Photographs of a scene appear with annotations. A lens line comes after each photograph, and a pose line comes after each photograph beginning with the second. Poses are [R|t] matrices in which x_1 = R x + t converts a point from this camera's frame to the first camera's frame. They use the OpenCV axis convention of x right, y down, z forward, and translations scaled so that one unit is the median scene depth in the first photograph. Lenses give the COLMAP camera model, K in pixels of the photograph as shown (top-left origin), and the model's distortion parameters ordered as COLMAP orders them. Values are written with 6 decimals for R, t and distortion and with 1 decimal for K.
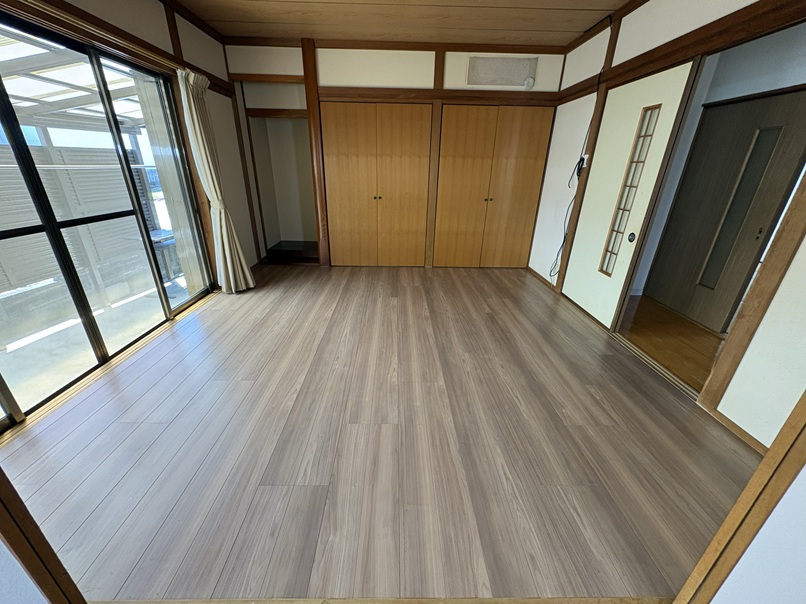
lens RADIAL K [[321.0, 0, 407.1], [0, 321.0, 304.7], [0, 0, 1]] dist [-0.003631, 0.000301]
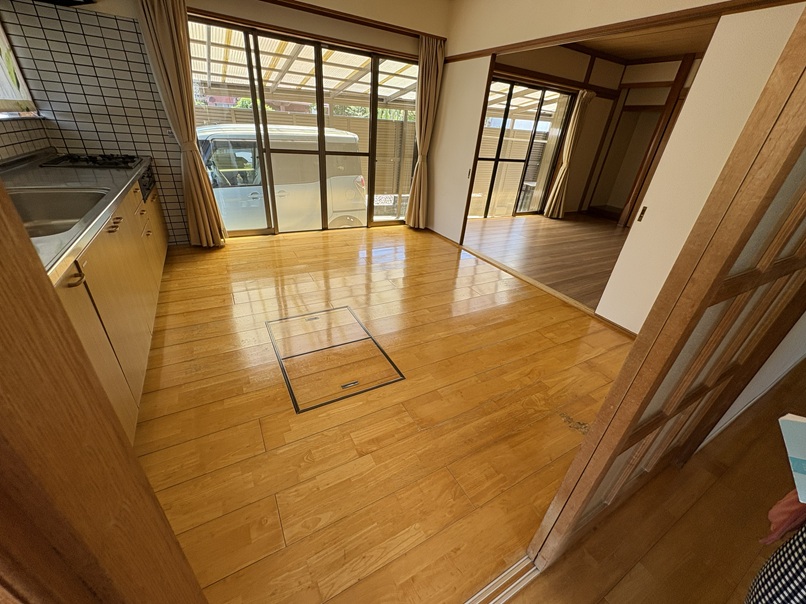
lens RADIAL K [[321.0, 0, 403.7], [0, 321.0, 301.7], [0, 0, 1]] dist [-0.003631, 0.000301]
pose [[0.470569, 0.436127, -0.767045, 0.821102], [-0.413812, 0.876859, 0.244699, 0.350613], [0.779310, 0.202265, 0.593098, -0.718326]]
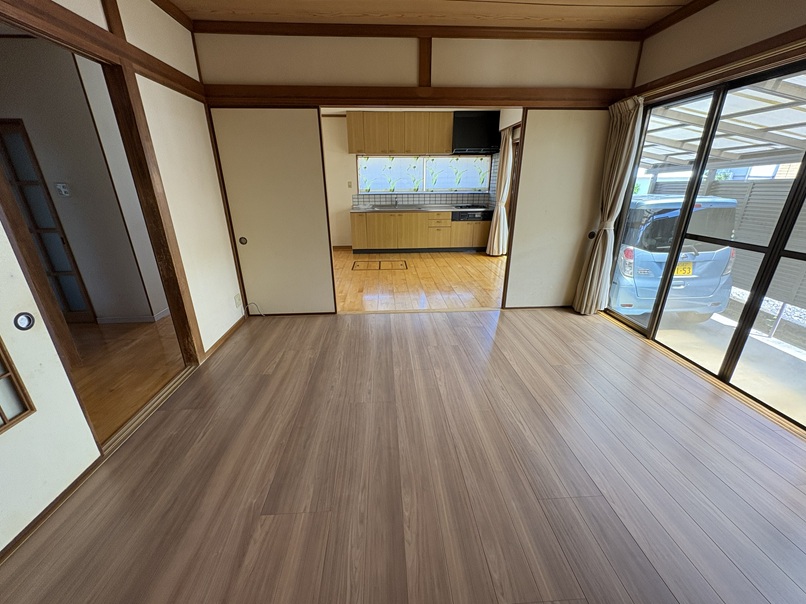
lens RADIAL K [[321.0, 0, 403.4], [0, 321.0, 301.9], [0, 0, 1]] dist [-0.003631, 0.000301]
pose [[-0.999332, -0.001031, -0.036529, 0.101989], [-0.025941, 0.724061, 0.689248, -0.604723], [0.025739, 0.689735, -0.723604, 1.362714]]
